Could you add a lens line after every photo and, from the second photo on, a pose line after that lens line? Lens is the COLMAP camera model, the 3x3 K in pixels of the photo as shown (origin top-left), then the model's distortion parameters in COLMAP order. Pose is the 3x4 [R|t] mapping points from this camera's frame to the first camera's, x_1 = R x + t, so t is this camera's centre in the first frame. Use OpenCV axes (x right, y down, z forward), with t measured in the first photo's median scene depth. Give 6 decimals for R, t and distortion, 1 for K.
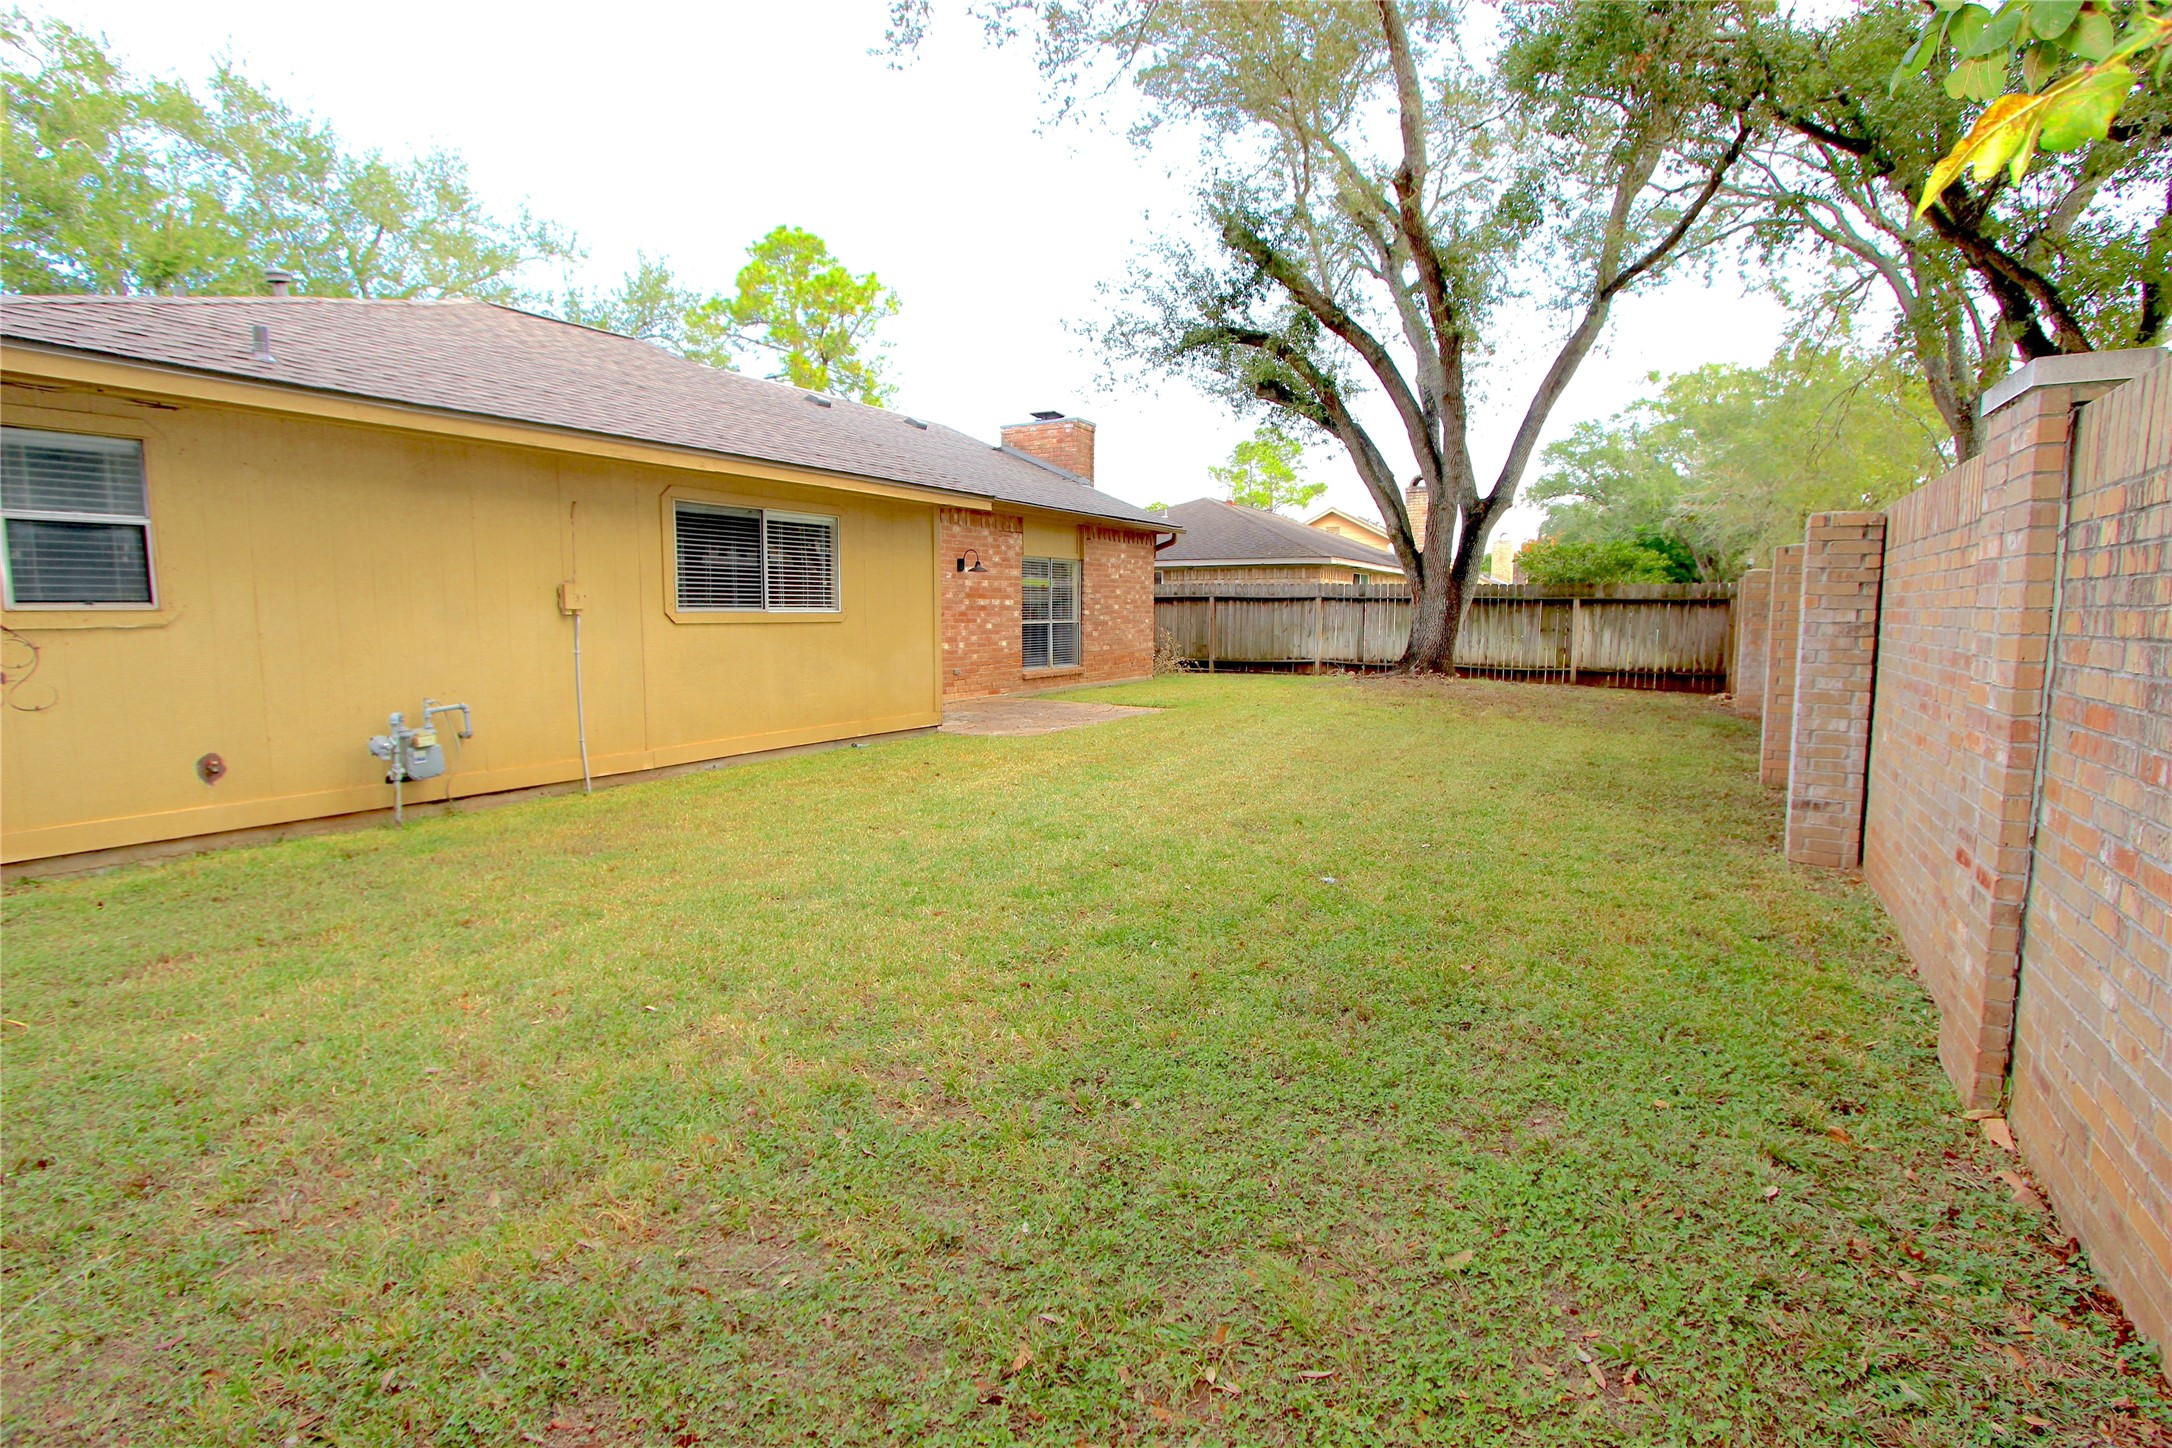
lens RADIAL K [[1008.5, 0, 1091.0], [0, 1008.5, 718.3], [0, 0, 1]] dist [-0.016042, 0.001302]
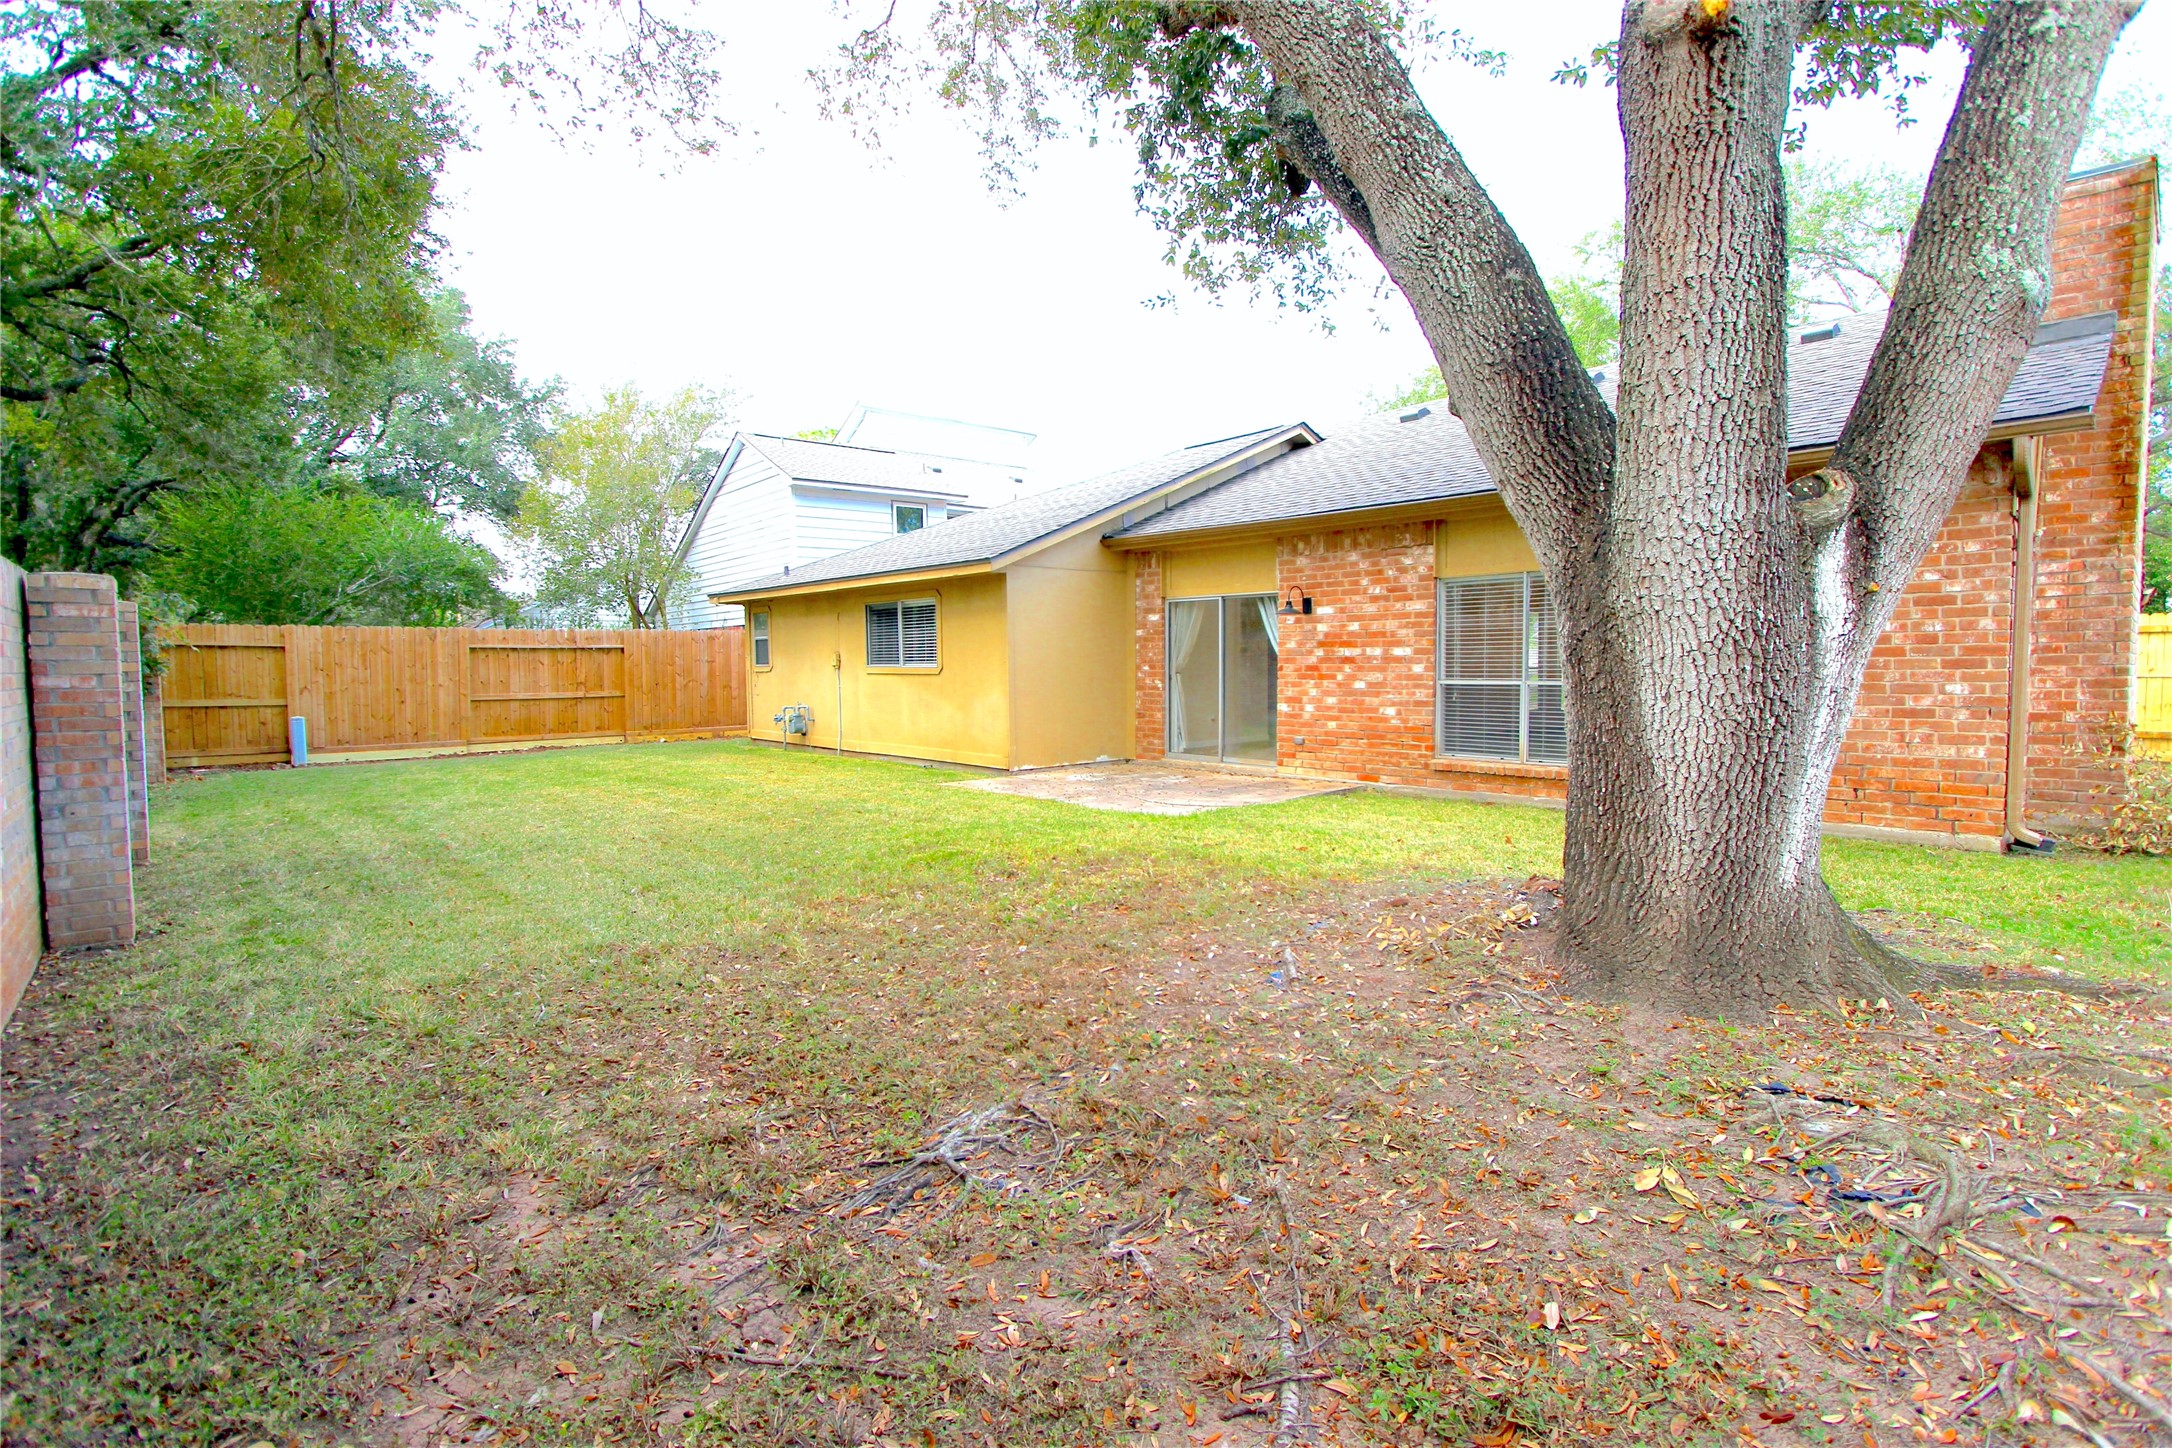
lens RADIAL K [[1008.5, 0, 1090.8], [0, 1008.5, 721.7], [0, 0, 1]] dist [-0.016042, 0.001302]
pose [[-0.288698, 0.052869, -0.955959, 0.651388], [-0.098067, 0.991590, 0.084456, -0.109228], [0.952385, 0.118130, -0.281085, 1.038989]]
